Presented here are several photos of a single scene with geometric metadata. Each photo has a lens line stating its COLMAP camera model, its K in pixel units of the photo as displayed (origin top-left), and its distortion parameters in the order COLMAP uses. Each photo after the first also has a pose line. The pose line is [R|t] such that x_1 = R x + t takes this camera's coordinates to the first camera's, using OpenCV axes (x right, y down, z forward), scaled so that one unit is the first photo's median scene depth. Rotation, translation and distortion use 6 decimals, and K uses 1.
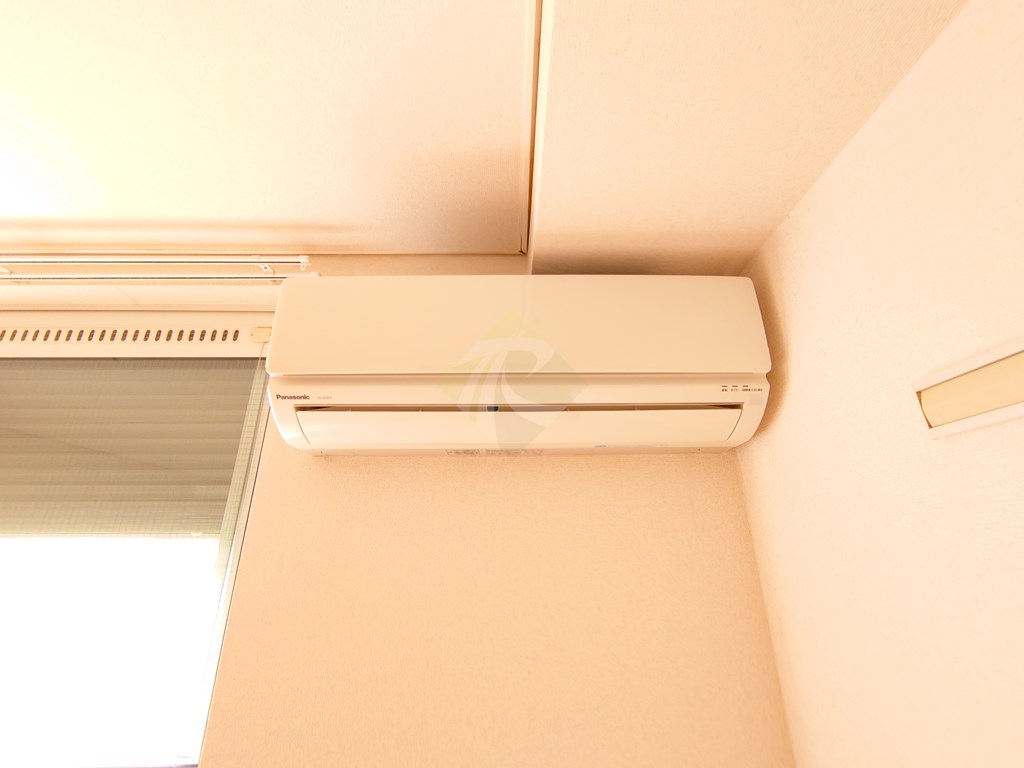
lens RADIAL K [[442.7, 0, 513.3], [0, 442.7, 385.4], [0, 0, 1]] dist [0.003585, -0.001662]
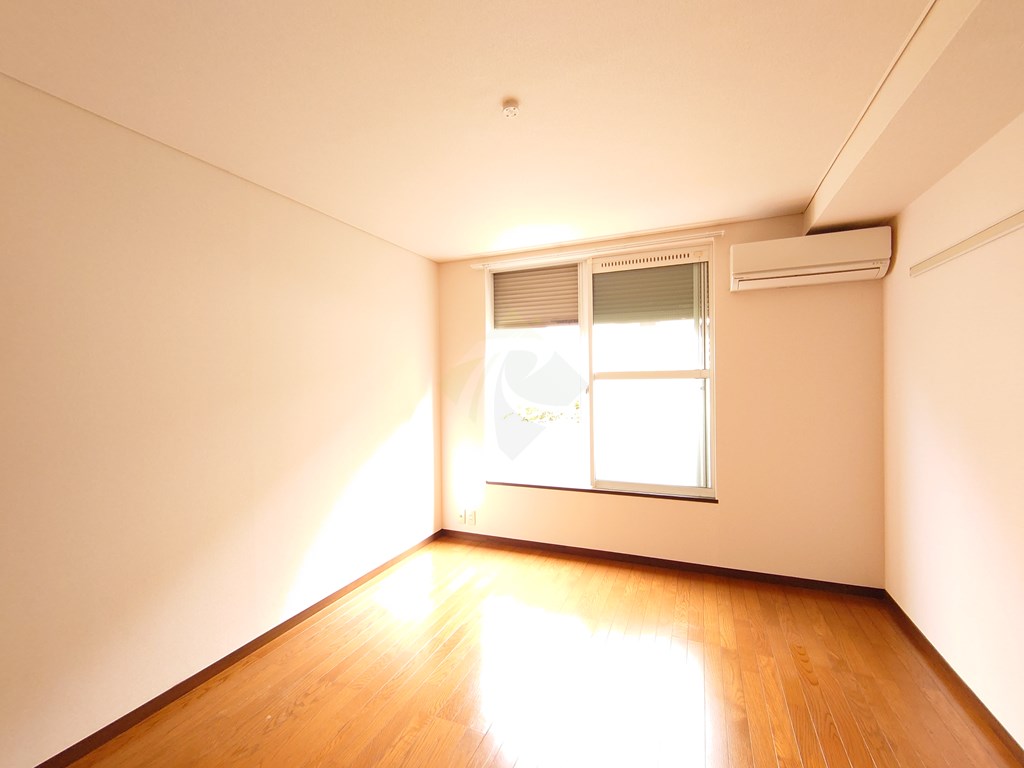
lens RADIAL K [[442.7, 0, 512.9], [0, 442.7, 383.6], [0, 0, 1]] dist [0.003585, -0.001662]
pose [[0.907510, 0.000963, -0.420030, -0.611129], [0.150625, 0.932741, 0.327575, -0.647954], [0.392094, -0.360545, 0.846327, -3.253110]]
